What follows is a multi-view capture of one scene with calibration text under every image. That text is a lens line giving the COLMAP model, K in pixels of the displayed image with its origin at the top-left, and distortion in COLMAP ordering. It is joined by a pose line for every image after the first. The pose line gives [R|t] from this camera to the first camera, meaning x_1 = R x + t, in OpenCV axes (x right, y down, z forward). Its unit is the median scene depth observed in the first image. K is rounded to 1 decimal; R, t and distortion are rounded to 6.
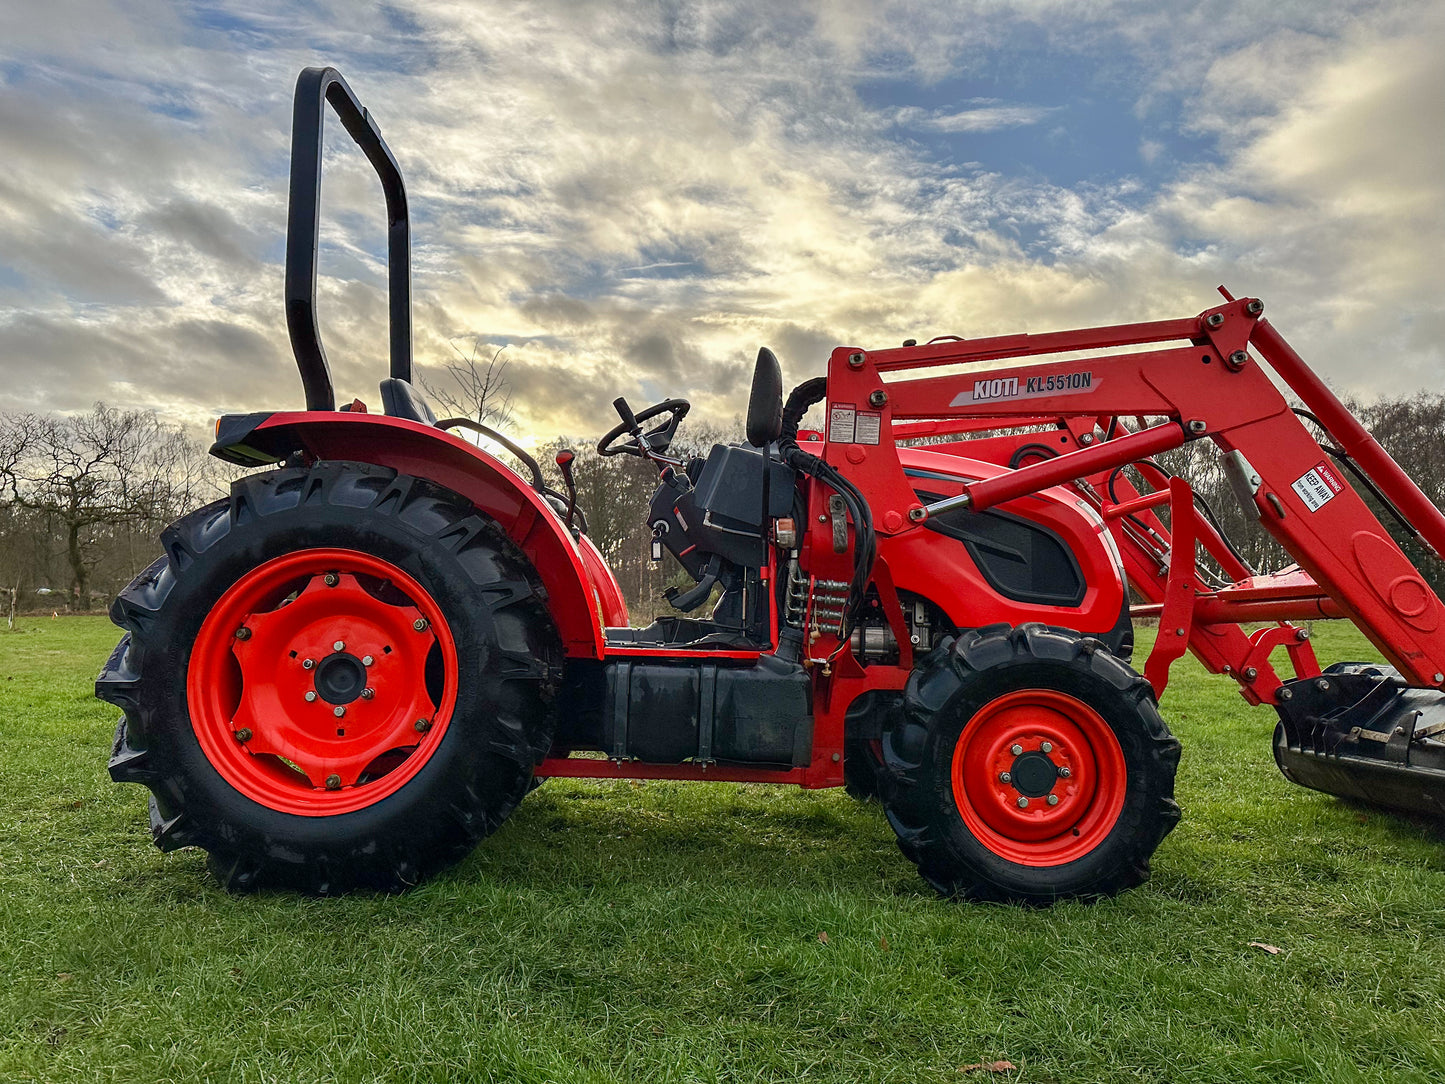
lens RADIAL K [[1047.3, 0, 720.5], [0, 1047.3, 534.0], [0, 0, 1]] dist [0.041752, -0.053461]
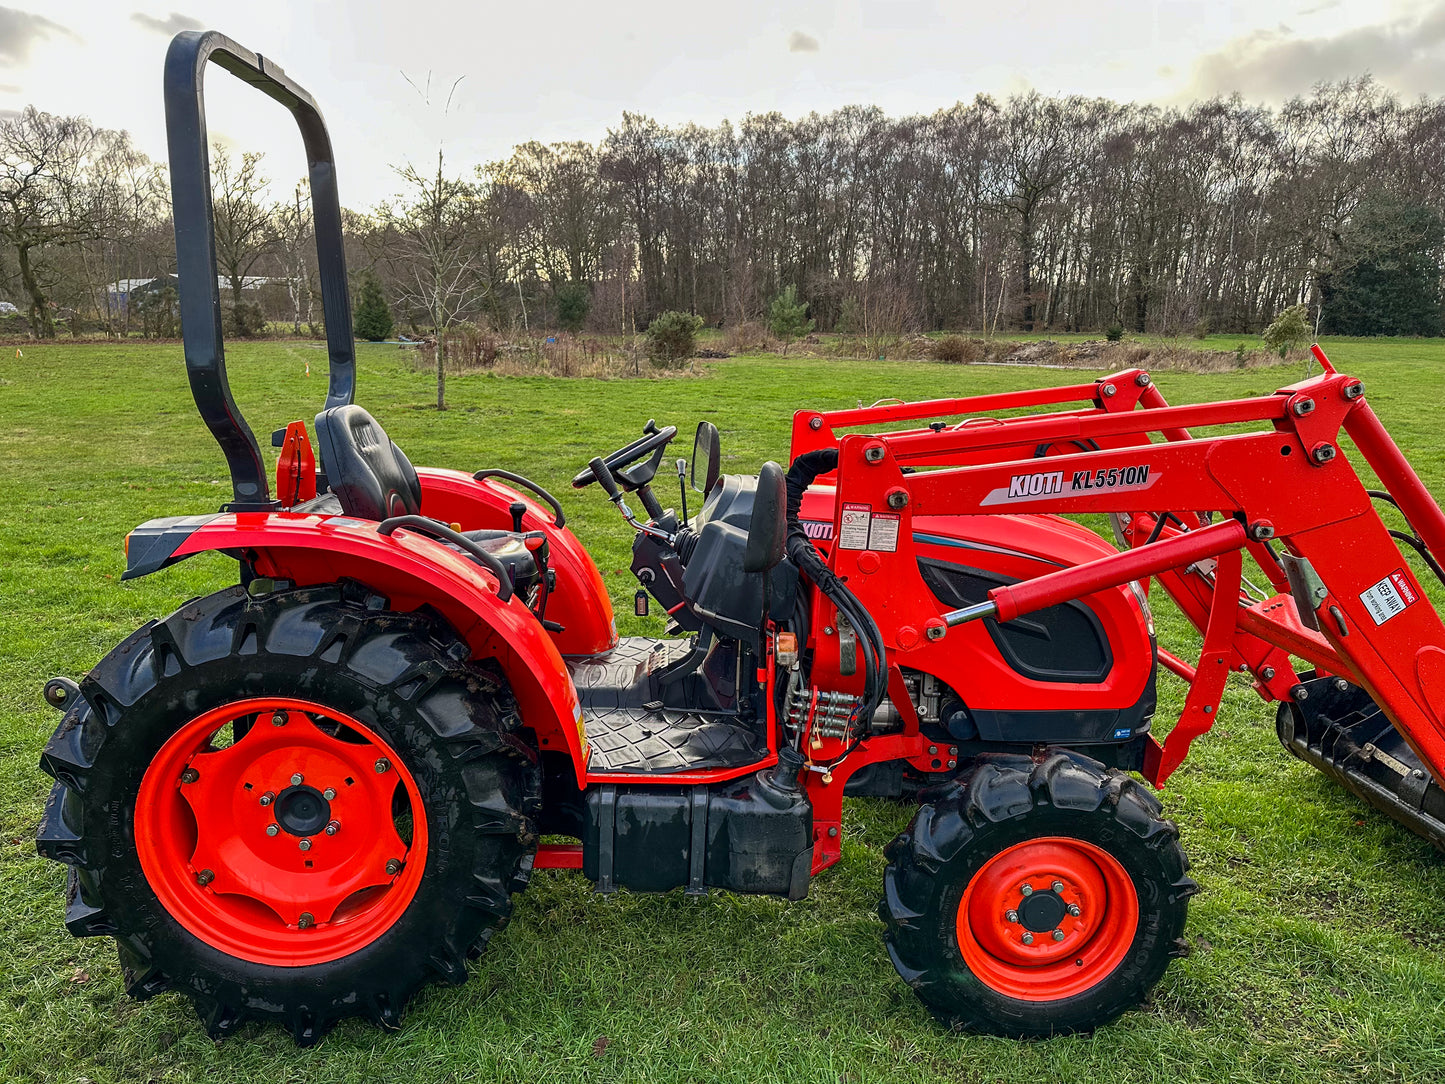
lens RADIAL K [[1047.3, 0, 717.5], [0, 1047.3, 557.1], [0, 0, 1]] dist [0.041752, -0.053461]
pose [[0.999945, 0.000173, 0.010519, -0.006419], [-0.003213, 0.957106, 0.289719, -0.332270], [-0.010018, -0.289737, 0.957054, 0.168458]]
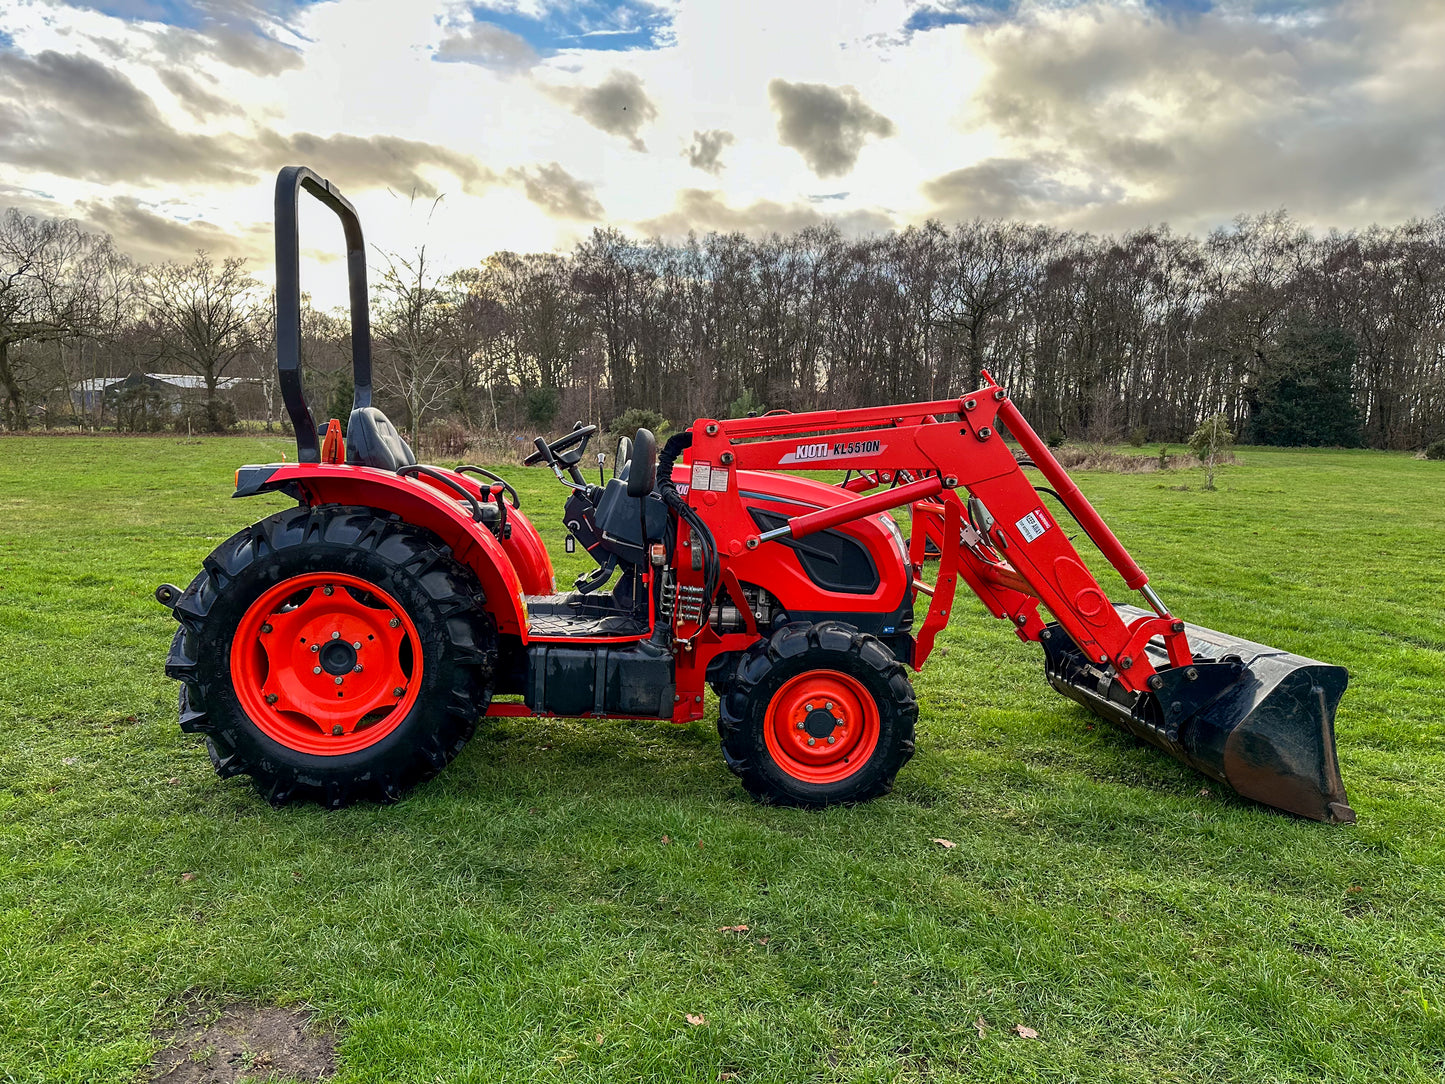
lens RADIAL K [[1047.3, 0, 732.8], [0, 1047.3, 548.4], [0, 0, 1]] dist [0.041752, -0.053461]
pose [[0.998378, 0.009127, 0.056190, 0.082611], [-0.019370, 0.982628, 0.184571, -0.266852], [-0.053529, -0.185360, 0.981212, -0.370942]]
